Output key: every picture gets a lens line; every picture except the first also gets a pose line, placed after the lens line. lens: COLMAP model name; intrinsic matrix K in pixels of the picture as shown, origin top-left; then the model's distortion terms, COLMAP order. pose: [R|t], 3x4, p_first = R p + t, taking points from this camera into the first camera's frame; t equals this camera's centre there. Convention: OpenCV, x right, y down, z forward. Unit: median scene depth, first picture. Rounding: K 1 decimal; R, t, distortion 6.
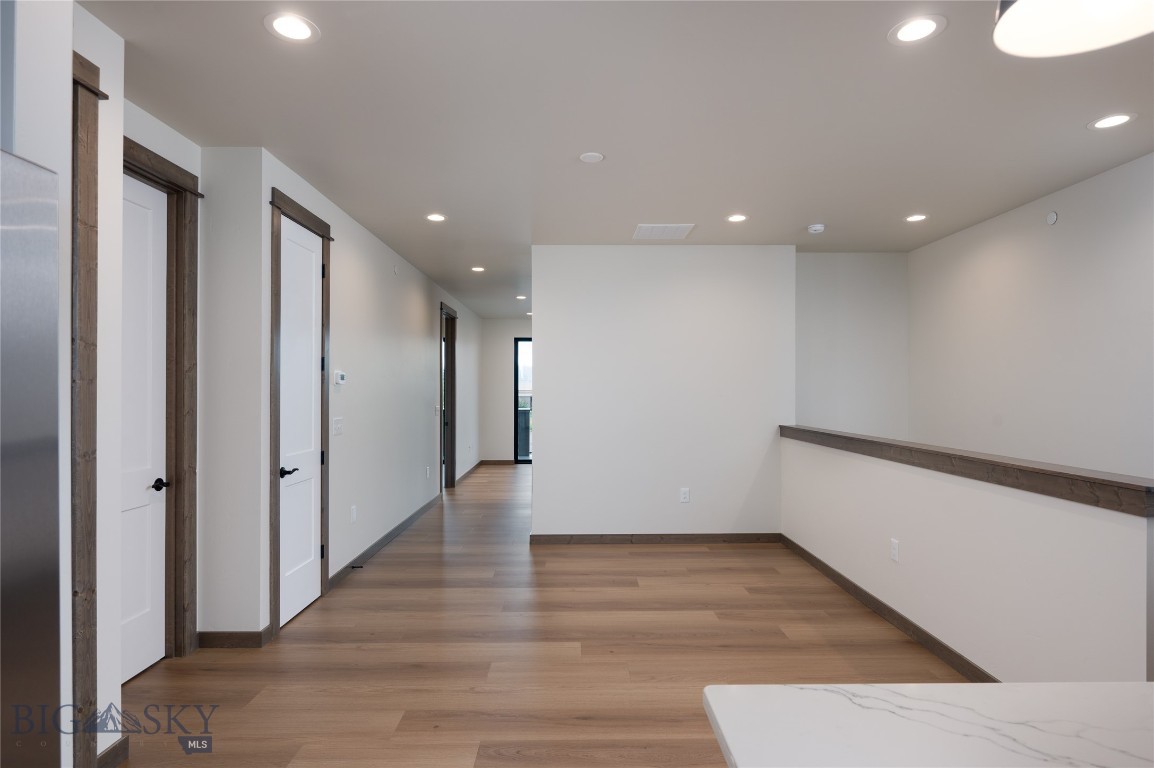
lens RADIAL K [[602.8, 0, 575.6], [0, 602.8, 385.2], [0, 0, 1]] dist [0.001702, 0.000182]
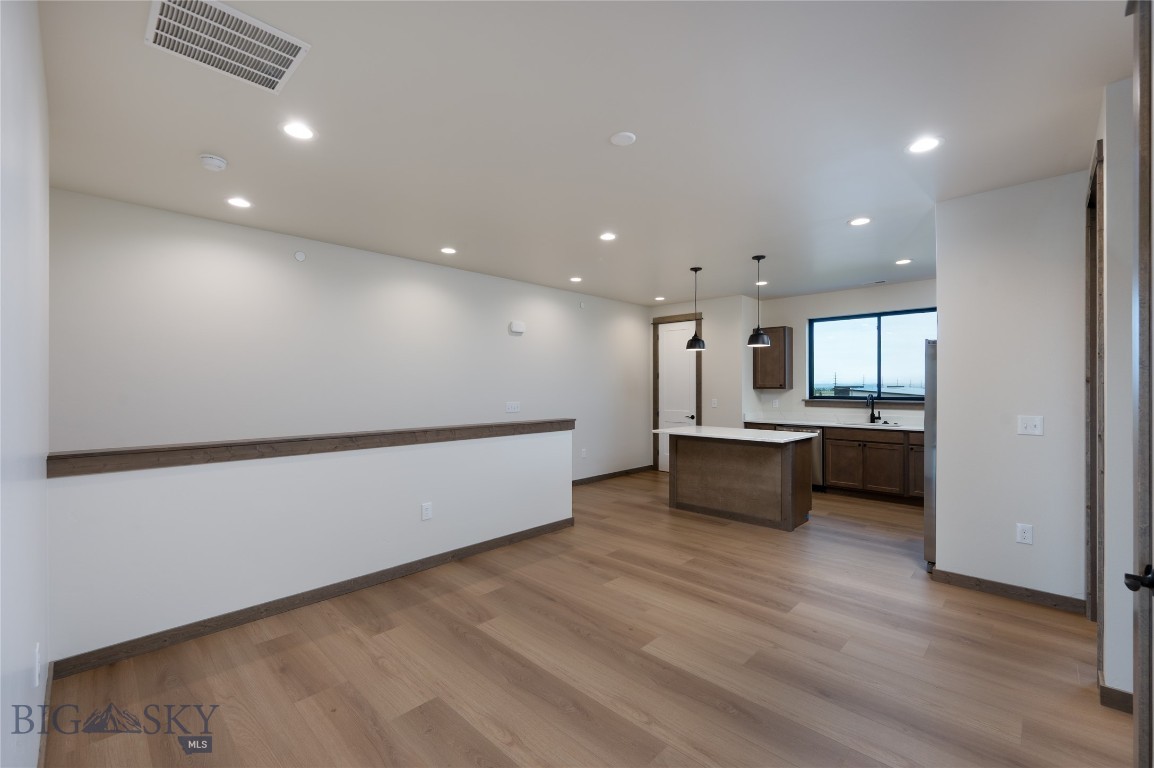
lens RADIAL K [[490.4, 0, 574.4], [0, 490.4, 387.5], [0, 0, 1]] dist [-0.000499, -0.000051]
pose [[-0.710676, -0.001954, 0.703517, -0.421326], [-0.004121, 0.999991, -0.001385, 0.006618], [-0.703507, -0.003883, -0.710677, 1.465400]]
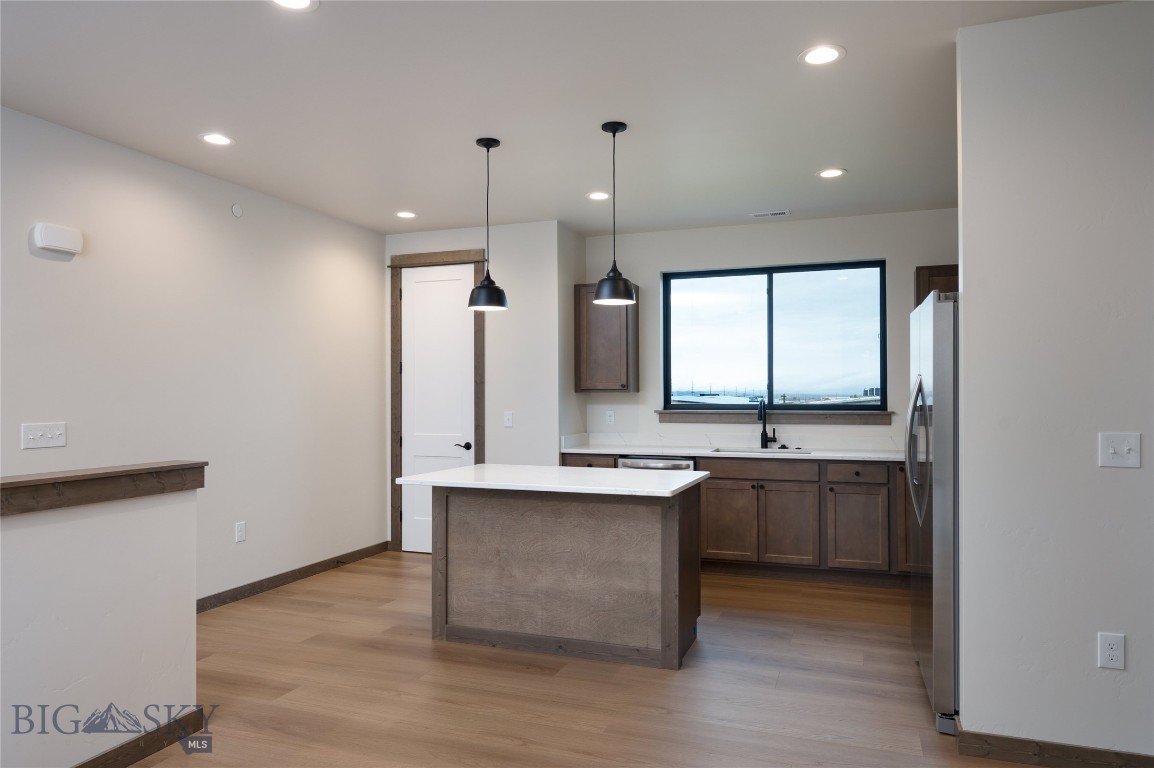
lens RADIAL K [[733.1, 0, 573.6], [0, 733.1, 393.3], [0, 0, 1]] dist [0.001447, 0.004120]
pose [[-0.936422, 0.002965, 0.350863, -0.193013], [-0.000557, 0.999950, -0.009936, 0.019930], [-0.350875, -0.009500, -0.936374, 1.188185]]
